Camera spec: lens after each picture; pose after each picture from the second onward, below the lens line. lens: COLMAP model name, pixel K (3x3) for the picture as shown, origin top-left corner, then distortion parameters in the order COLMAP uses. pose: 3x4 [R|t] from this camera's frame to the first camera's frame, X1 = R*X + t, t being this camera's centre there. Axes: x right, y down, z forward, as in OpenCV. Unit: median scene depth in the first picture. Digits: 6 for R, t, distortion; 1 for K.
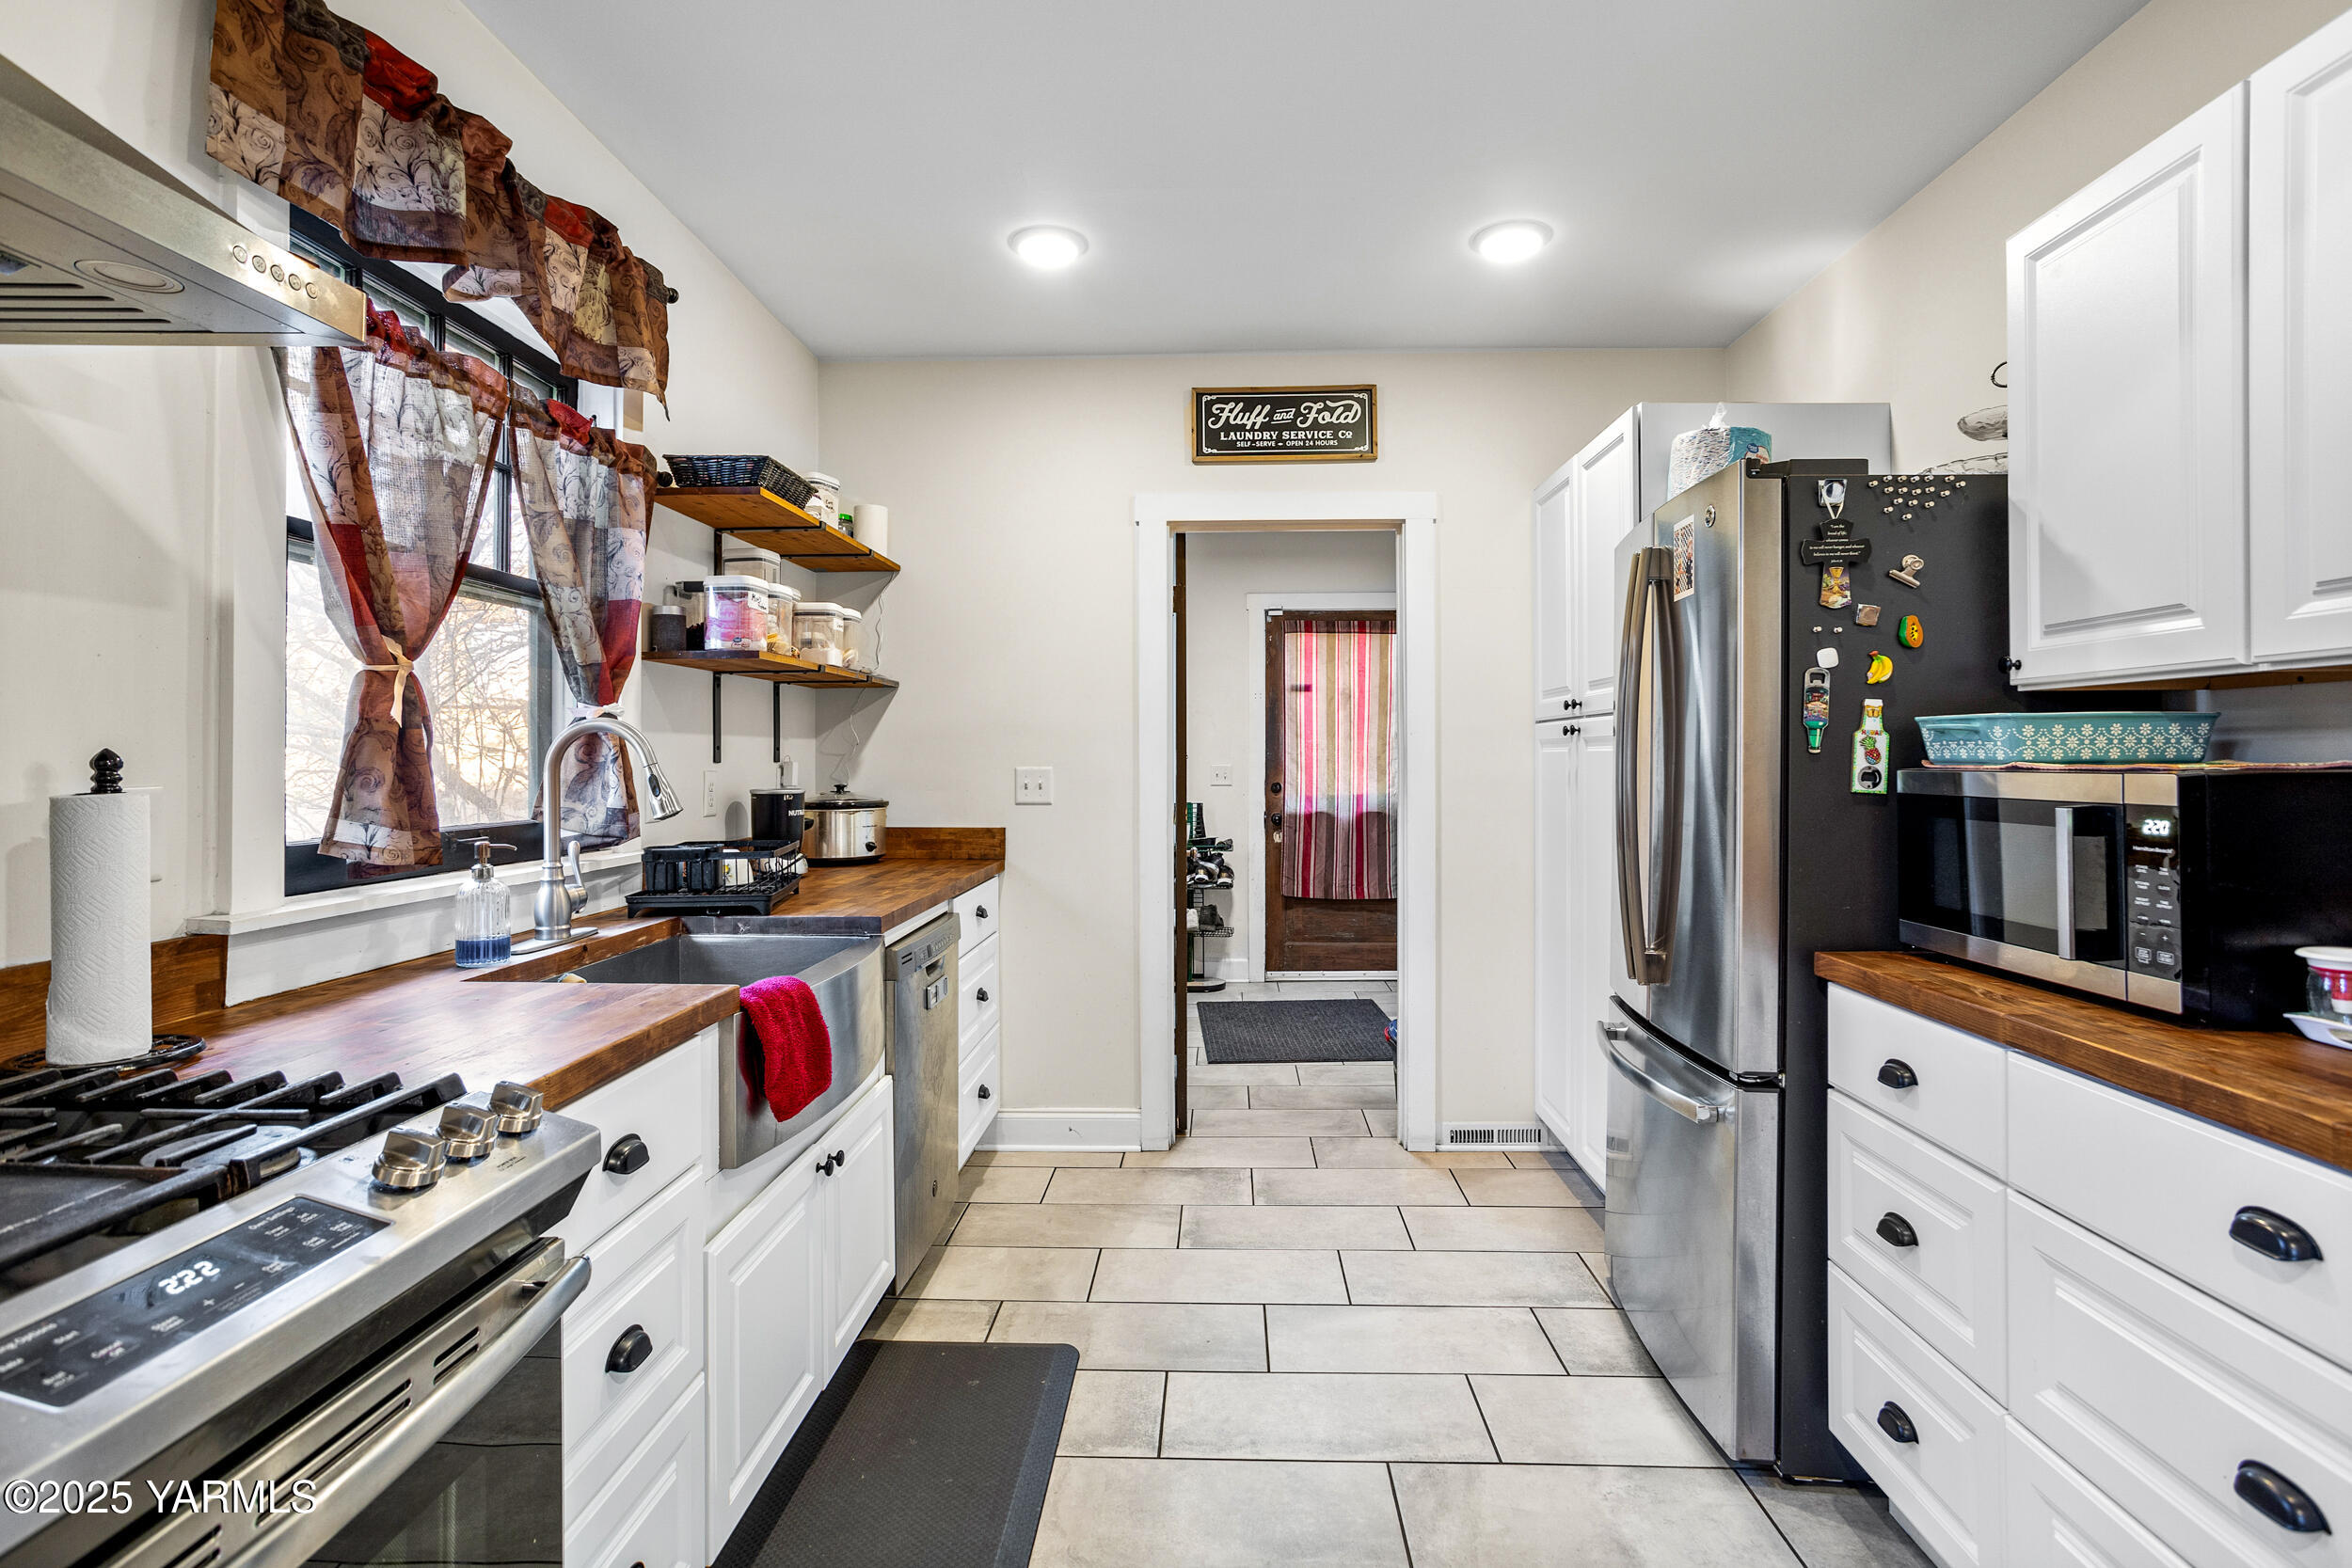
lens RADIAL K [[1172.1, 0, 1161.8], [0, 1172.1, 732.2], [0, 0, 1]] dist [-0.020489, 0.004817]
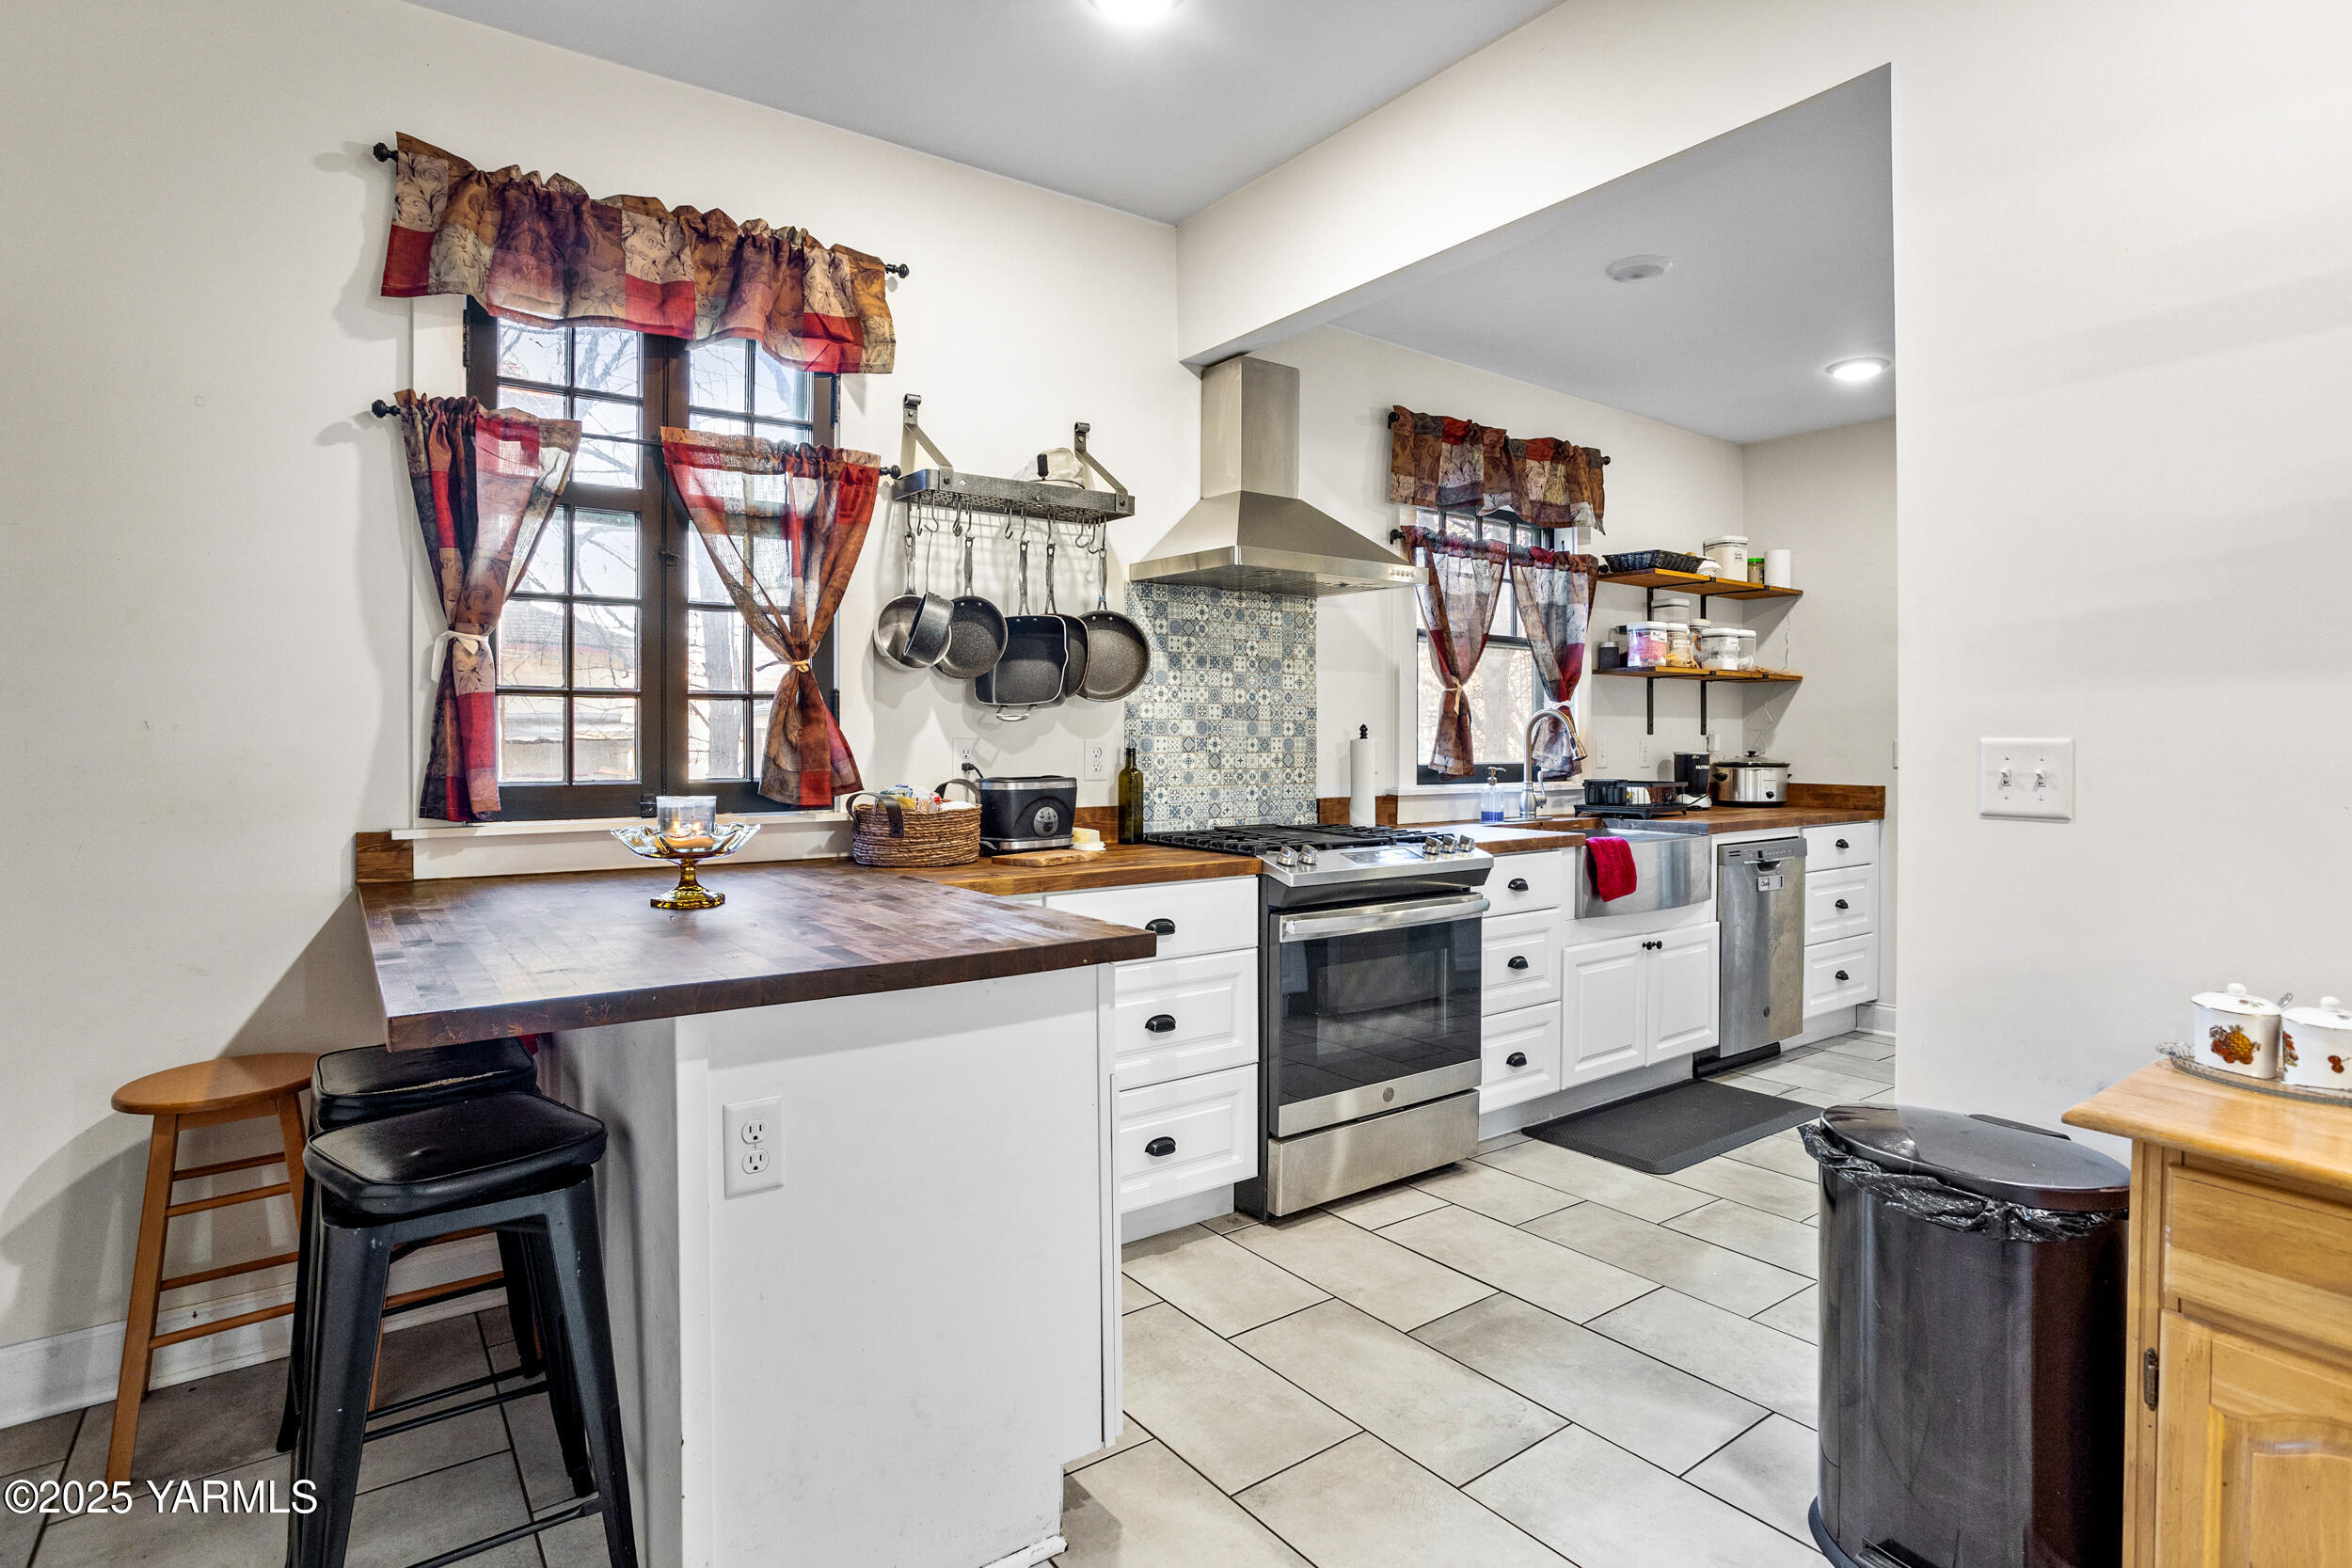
lens RADIAL K [[1217.6, 0, 1173.4], [0, 1217.6, 758.3], [0, 0, 1]] dist [-0.035163, 0.000243]
pose [[0.633678, 0.016285, -0.773425, 0.614839], [0.012460, 0.999434, 0.031253, -0.001471], [0.773496, -0.029441, 0.633117, -0.696208]]
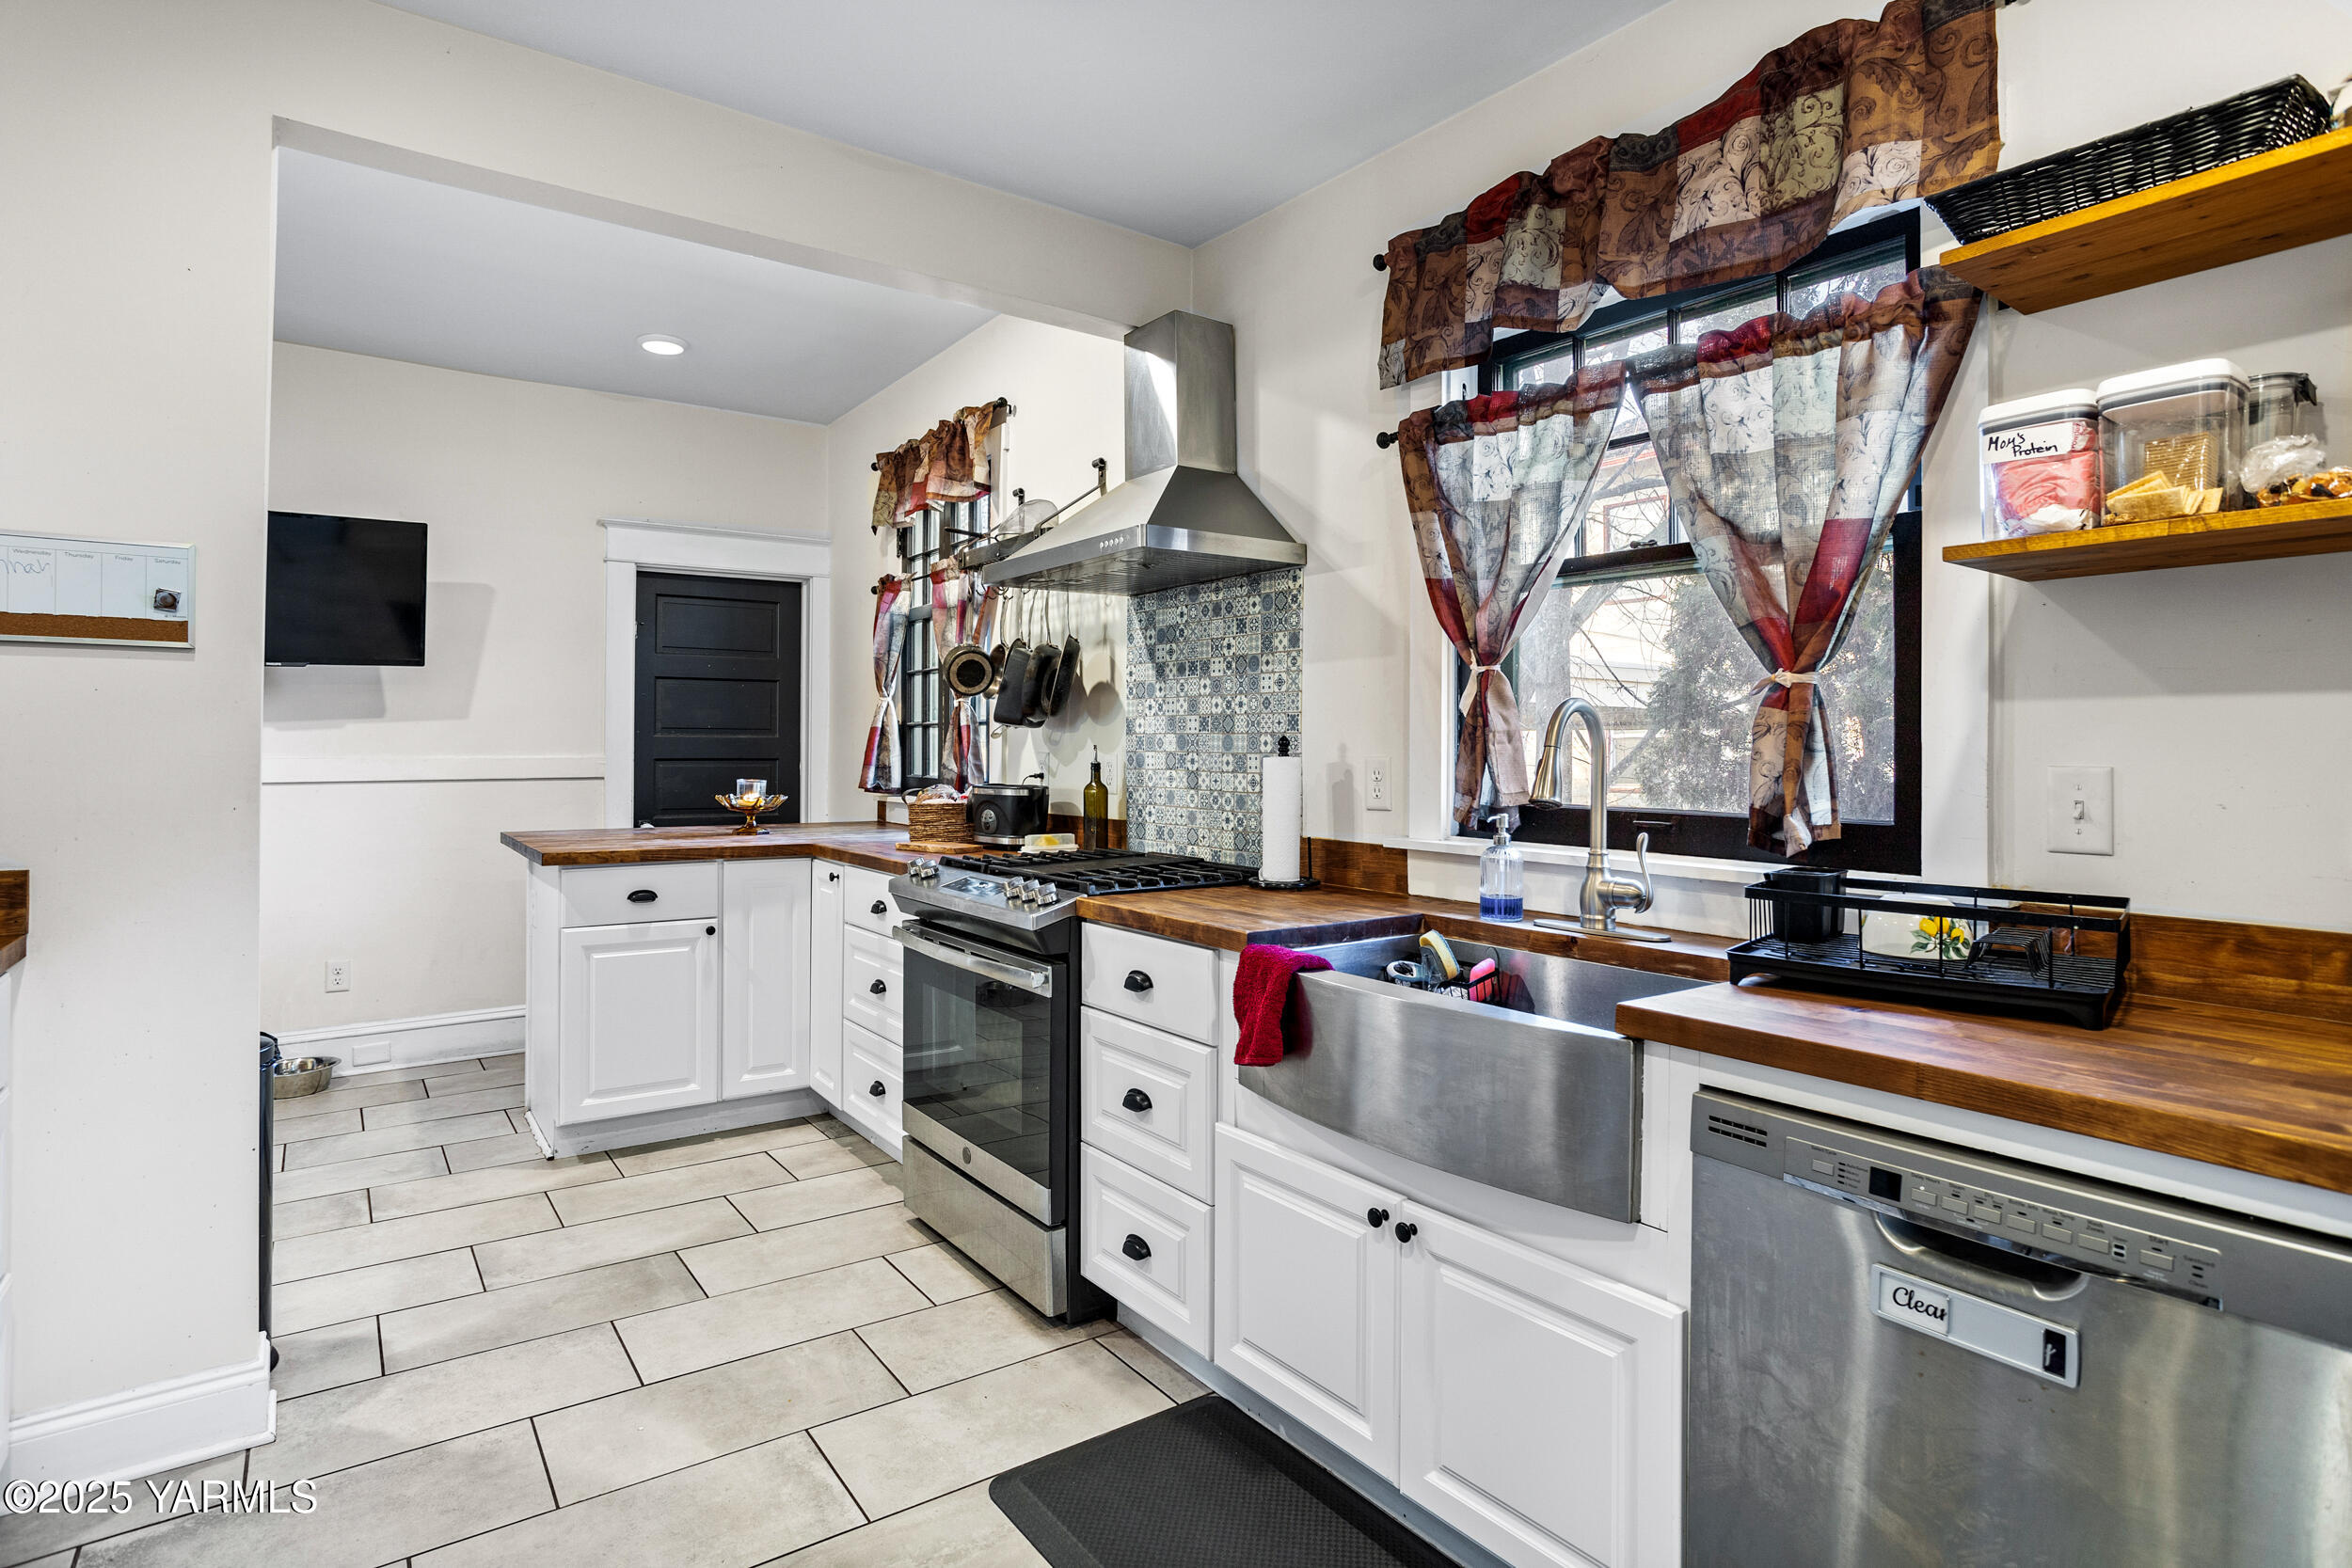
lens RADIAL K [[1217.6, 0, 1190.8], [0, 1217.6, 748.6], [0, 0, 1]] dist [-0.035163, 0.000243]
pose [[-0.778760, -0.005016, -0.627302, 0.320370], [0.005018, 0.999886, -0.014225, 0.033726], [0.627302, -0.014226, -0.778646, 1.312459]]
